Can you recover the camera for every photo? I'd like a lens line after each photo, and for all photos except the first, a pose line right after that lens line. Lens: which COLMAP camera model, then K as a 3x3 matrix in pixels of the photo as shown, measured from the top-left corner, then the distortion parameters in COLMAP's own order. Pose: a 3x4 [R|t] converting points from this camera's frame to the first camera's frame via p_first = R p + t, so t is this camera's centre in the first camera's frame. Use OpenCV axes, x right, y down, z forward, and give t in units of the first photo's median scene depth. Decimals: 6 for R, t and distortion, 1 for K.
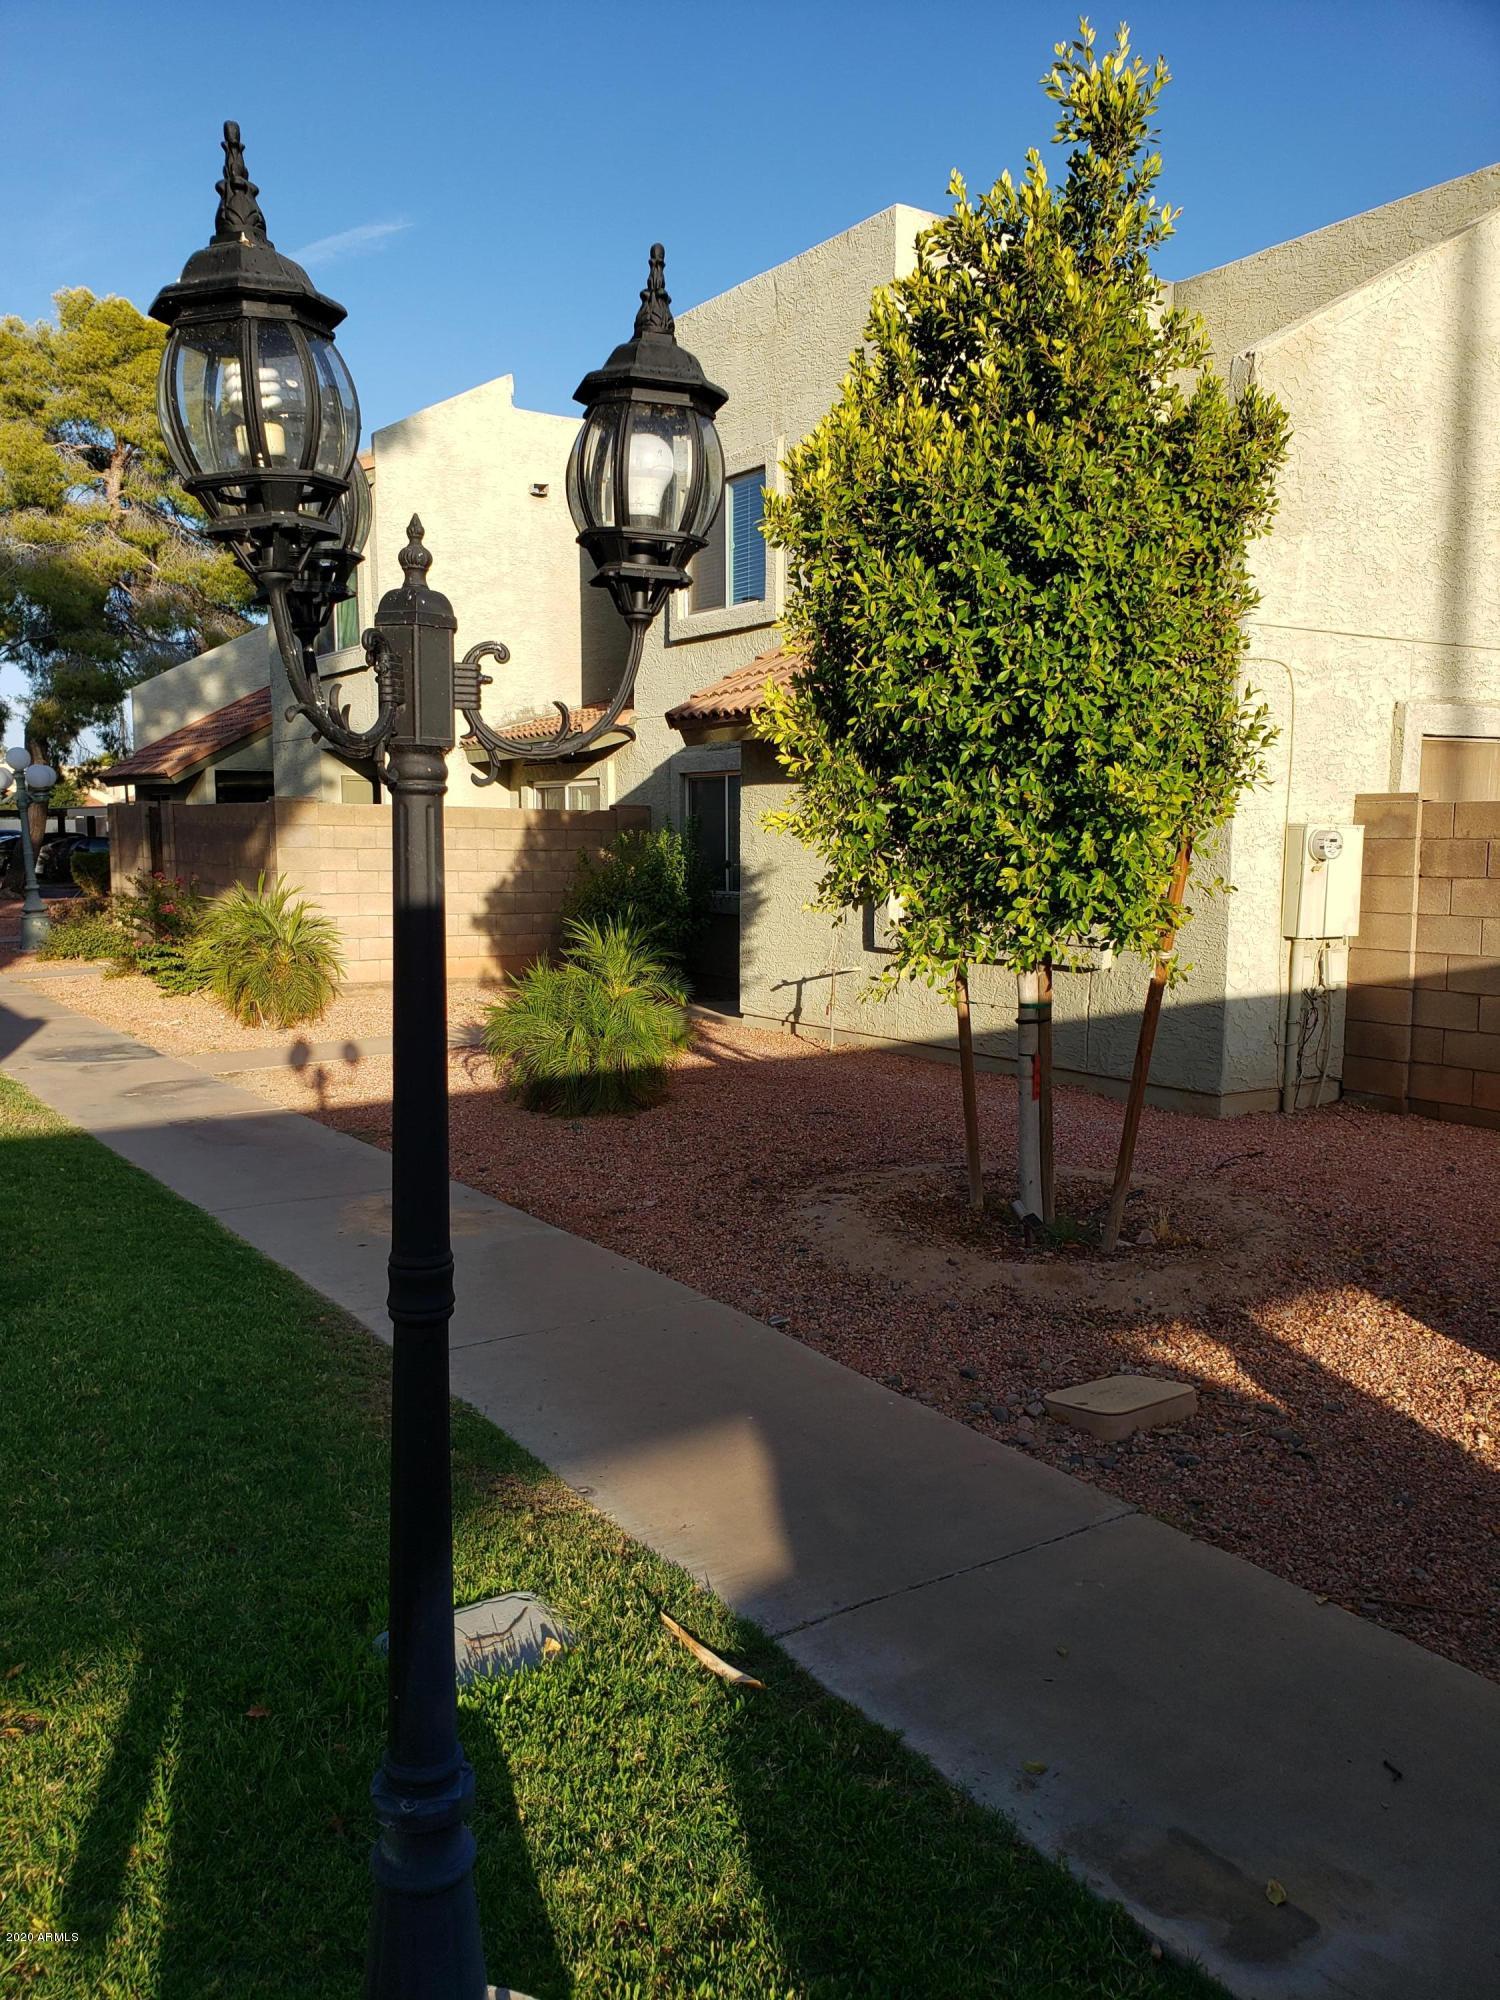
lens RADIAL K [[1722.5, 0, 586.2], [0, 1722.5, 1058.3], [0, 0, 1]] dist [0.060044, -0.097626]
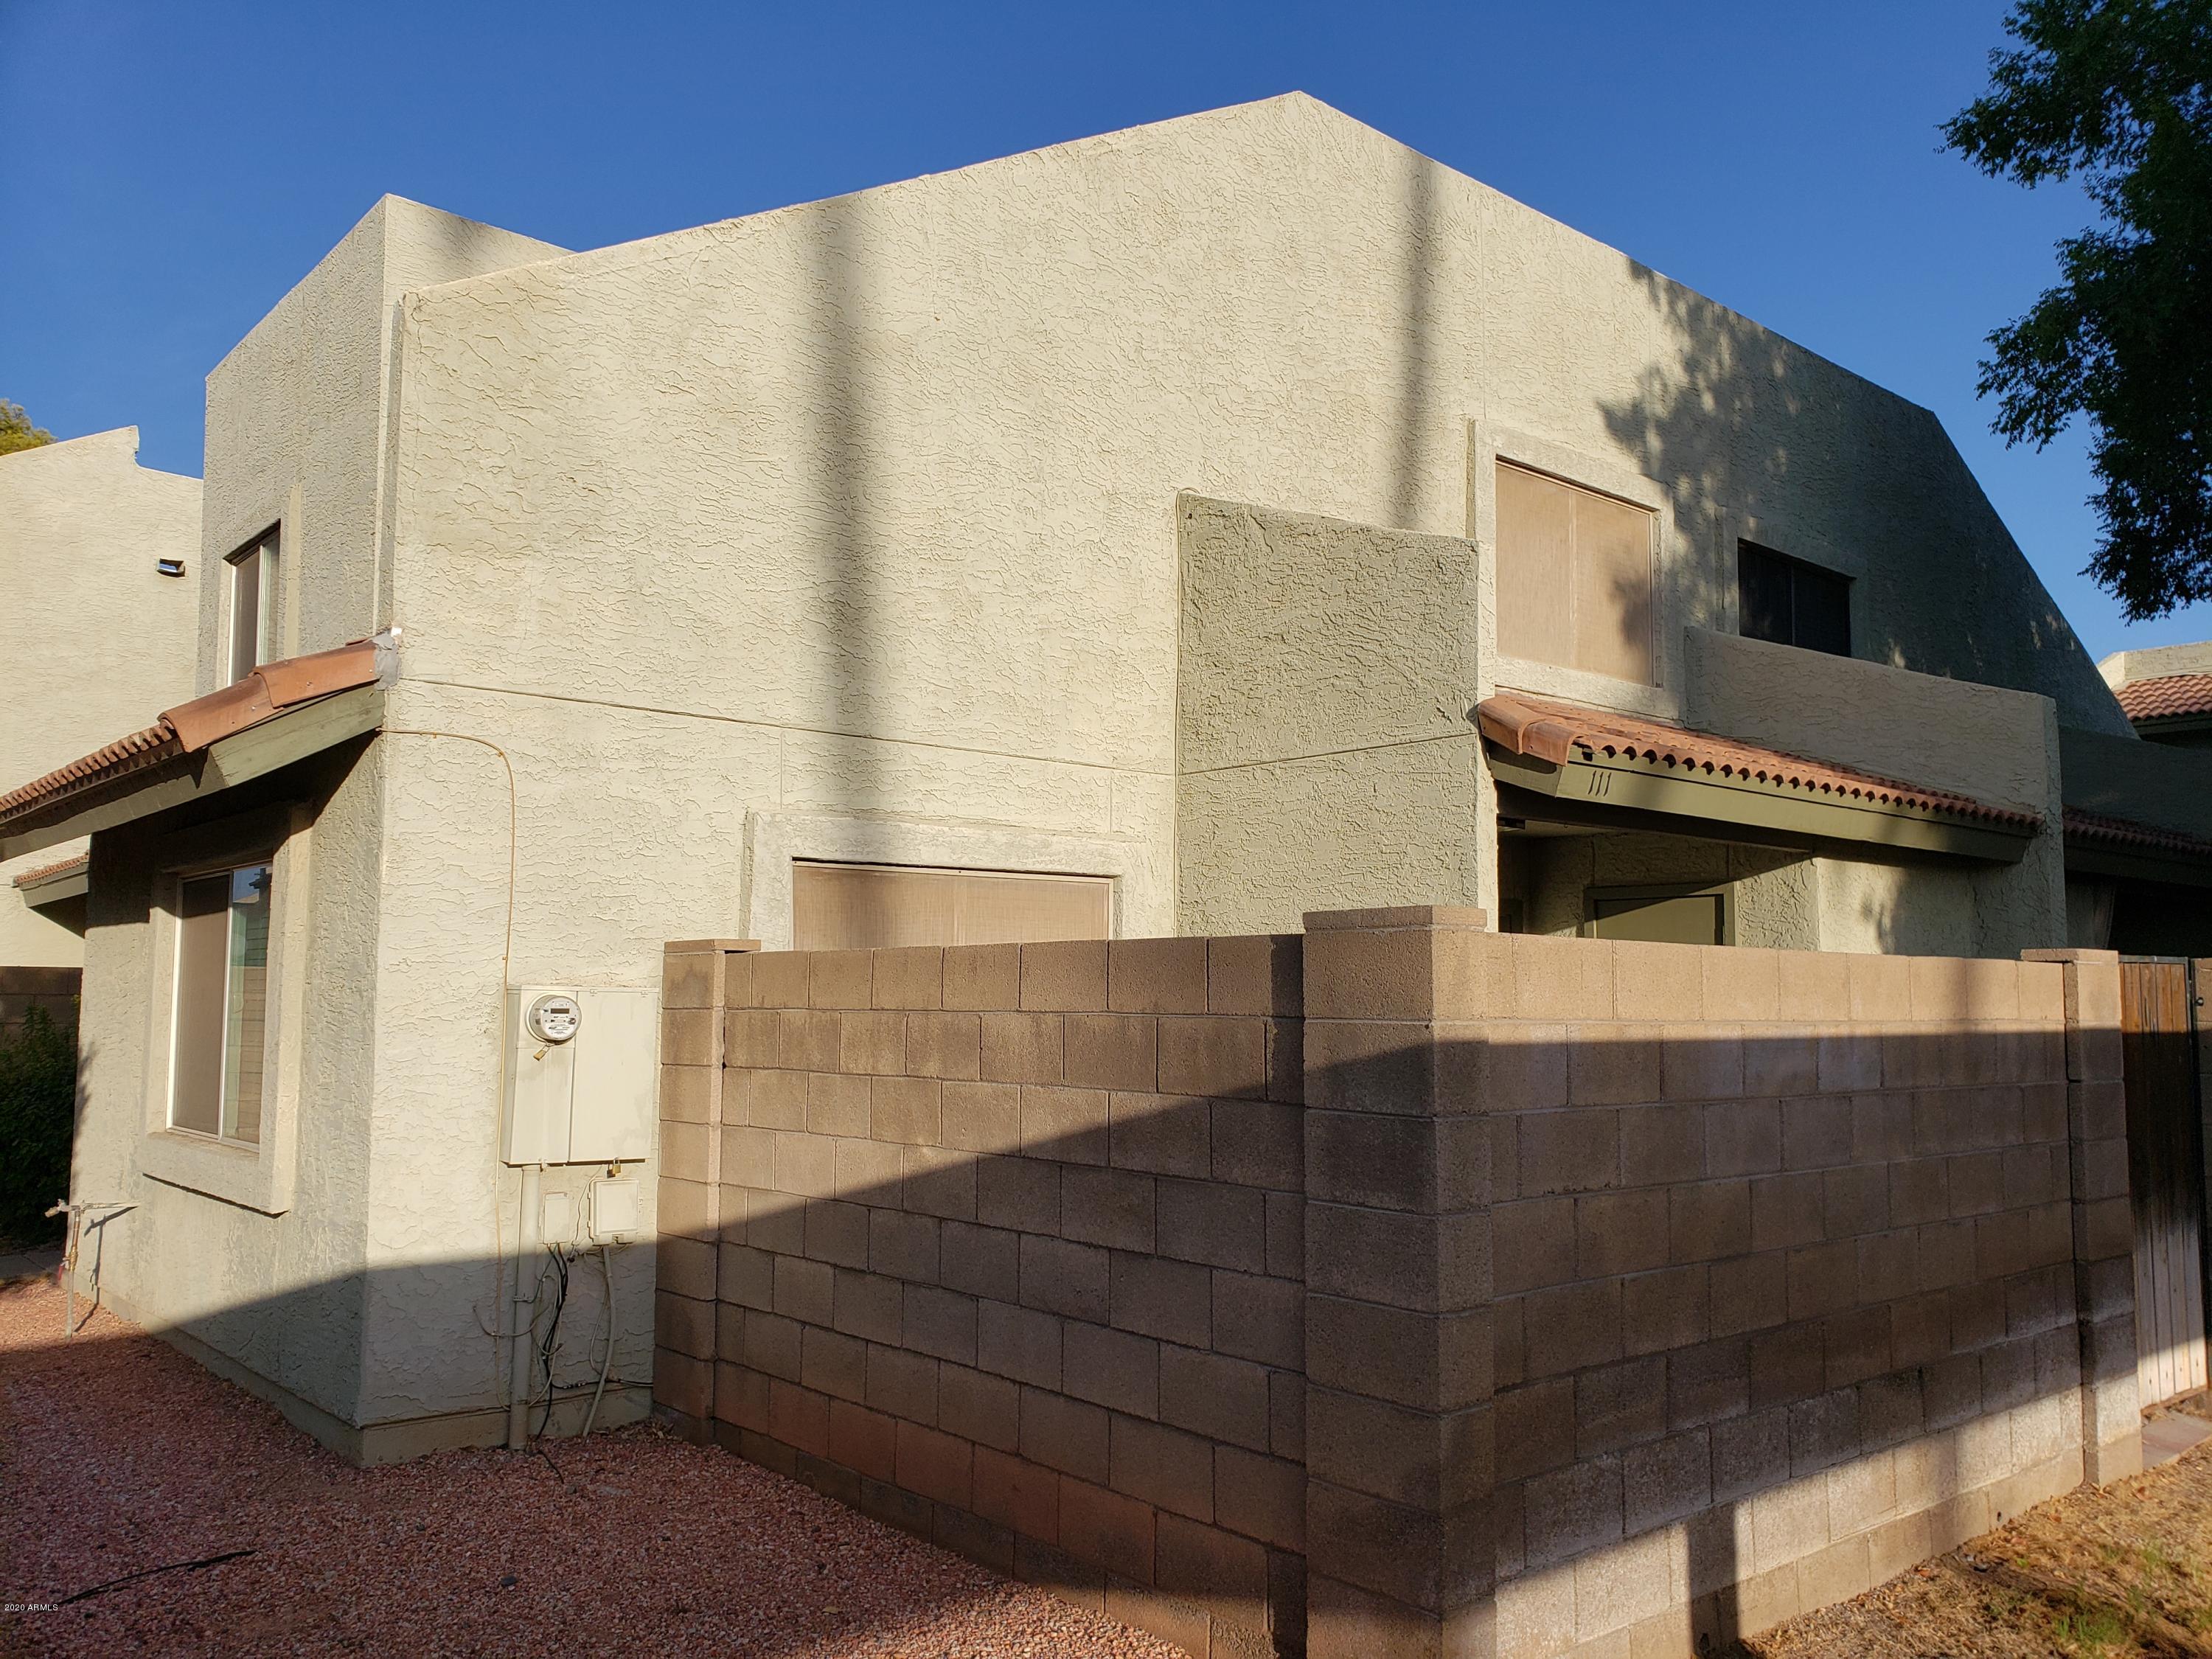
lens RADIAL K [[1905.0, 0, 1048.4], [0, 1905.0, 826.0], [0, 0, 1]] dist [0.060044, -0.097626]
pose [[0.990372, 0.020314, 0.136932, 0.490483], [0.011079, 0.974370, -0.224680, -0.028884], [-0.137987, 0.224034, 0.964763, 0.262935]]
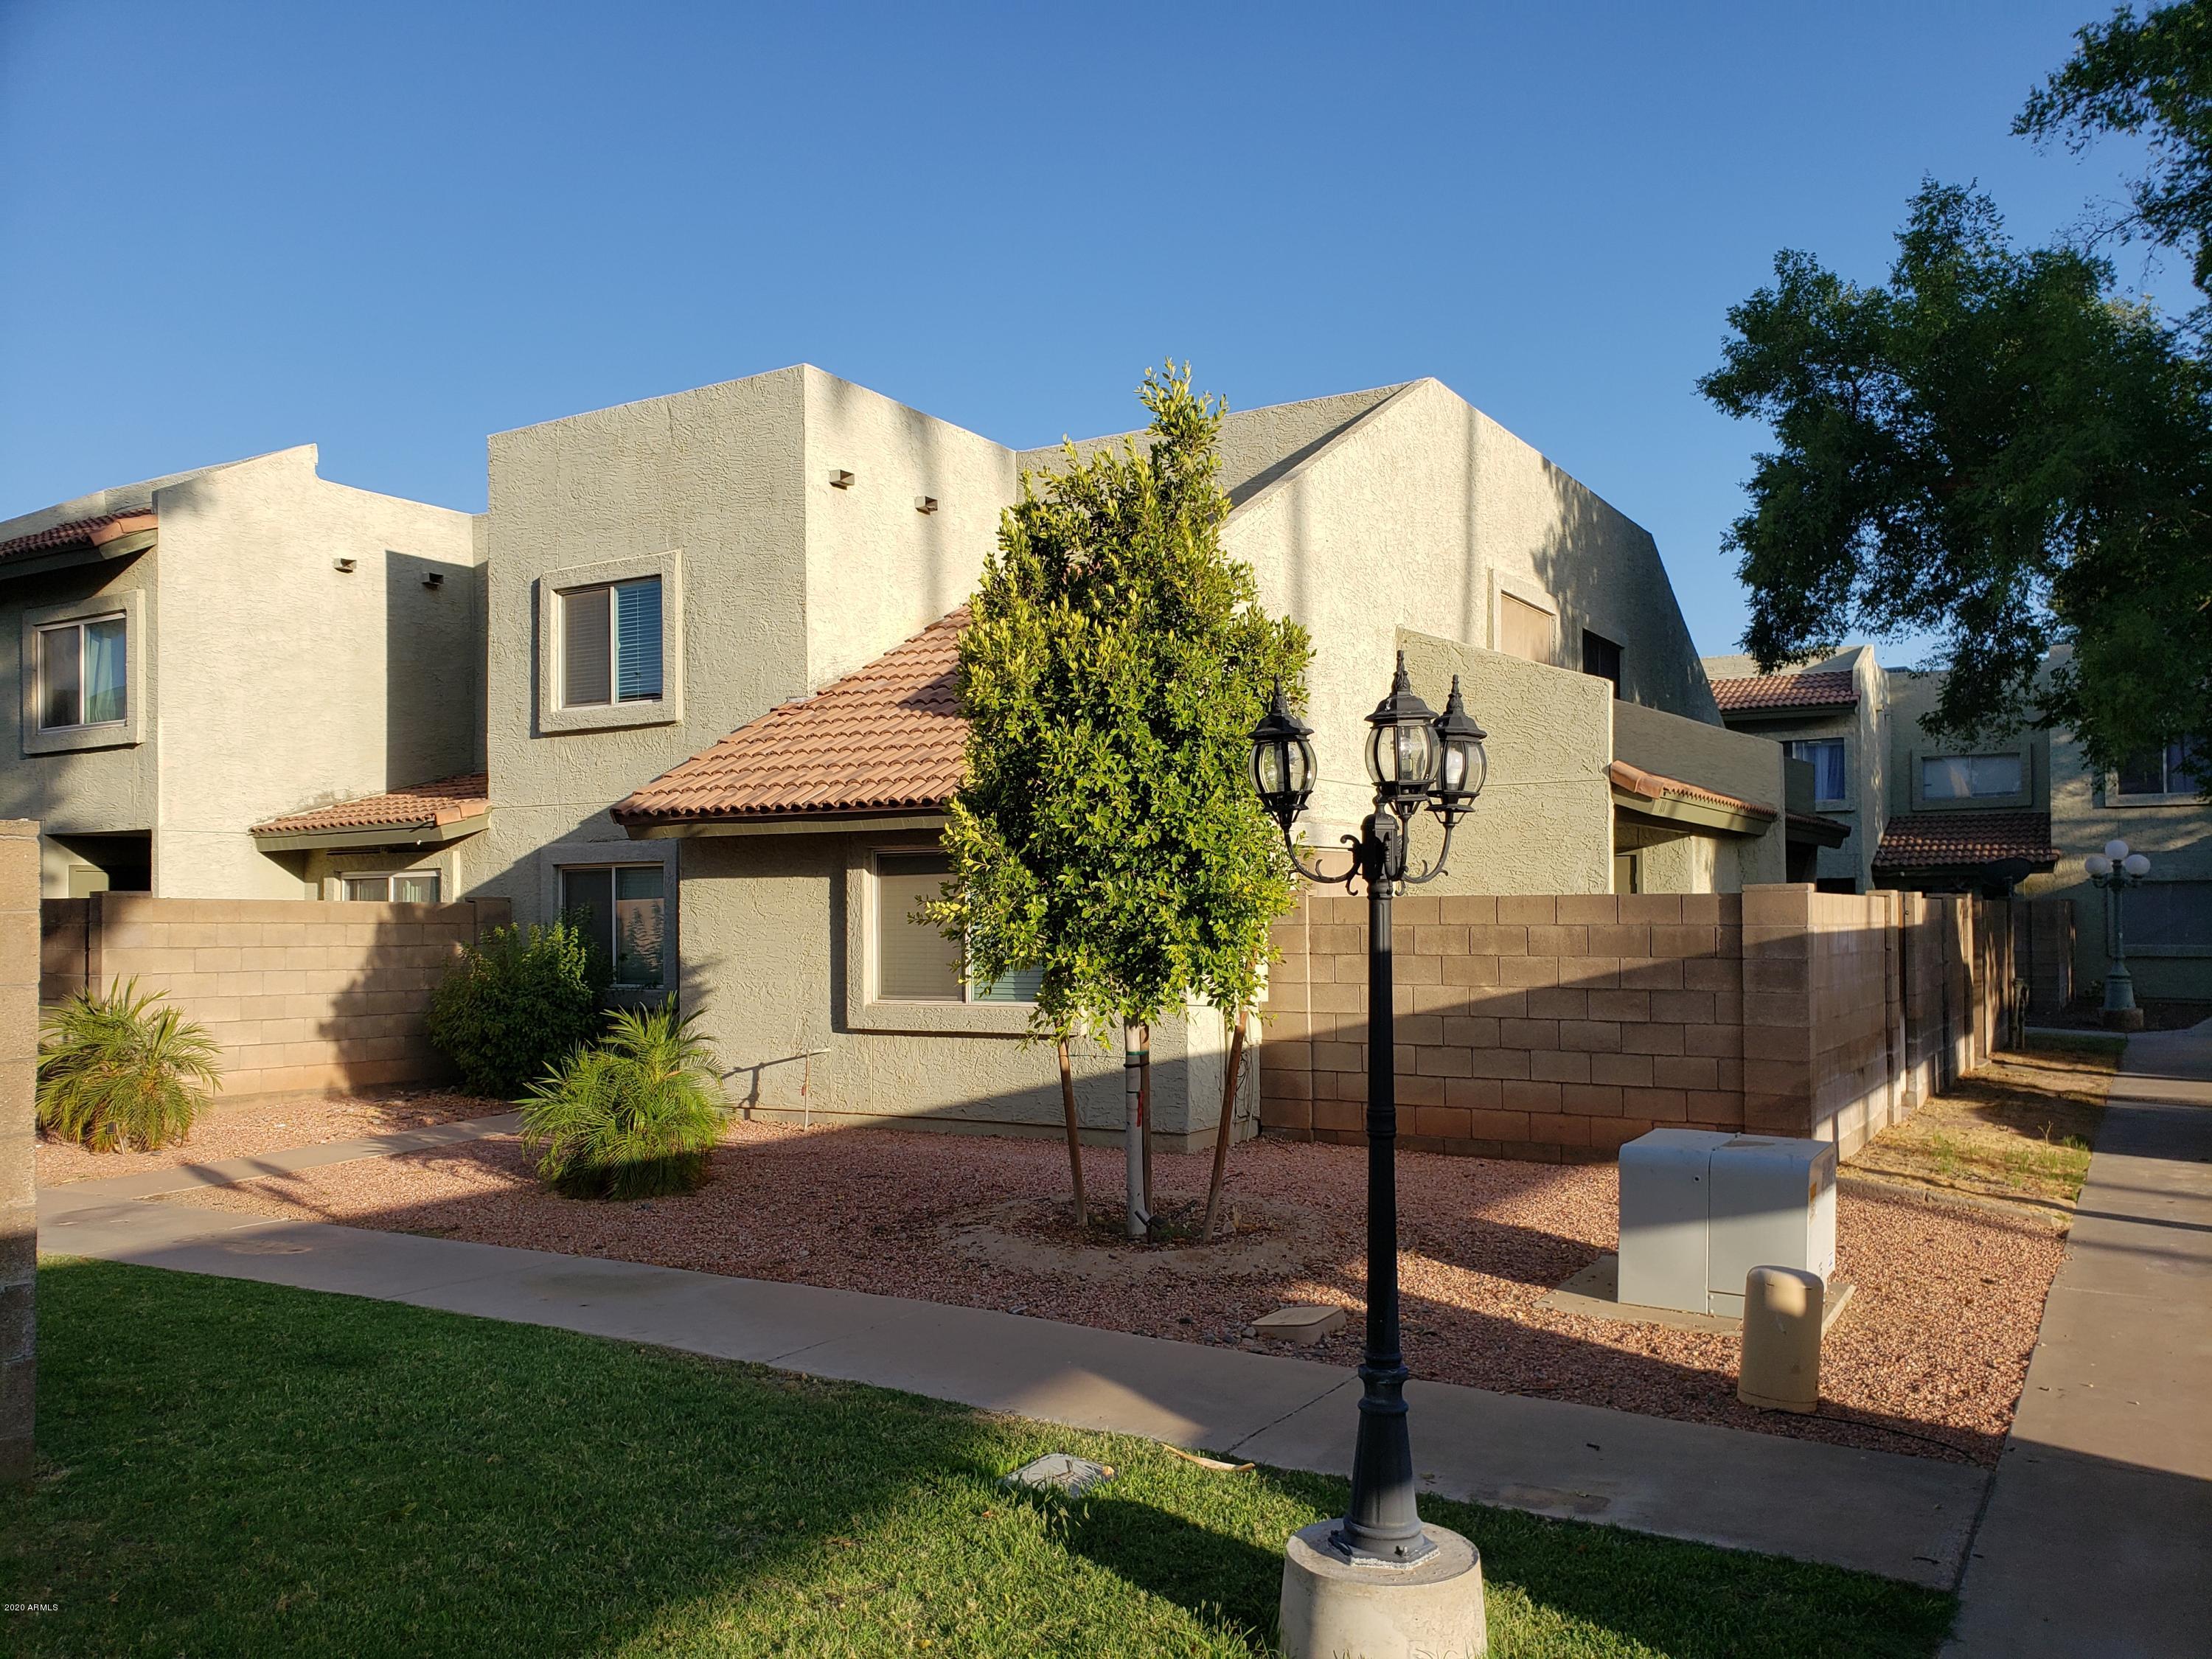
lens RADIAL K [[2044.4, 0, 1106.0], [0, 2044.4, 829.5], [0, 0, 1]] dist [0.061417, -0.003729]
pose [[0.884772, 0.013579, 0.465826, -0.354873], [0.068846, 0.984799, -0.159471, 0.034525], [-0.460910, 0.173166, 0.870388, -0.258553]]
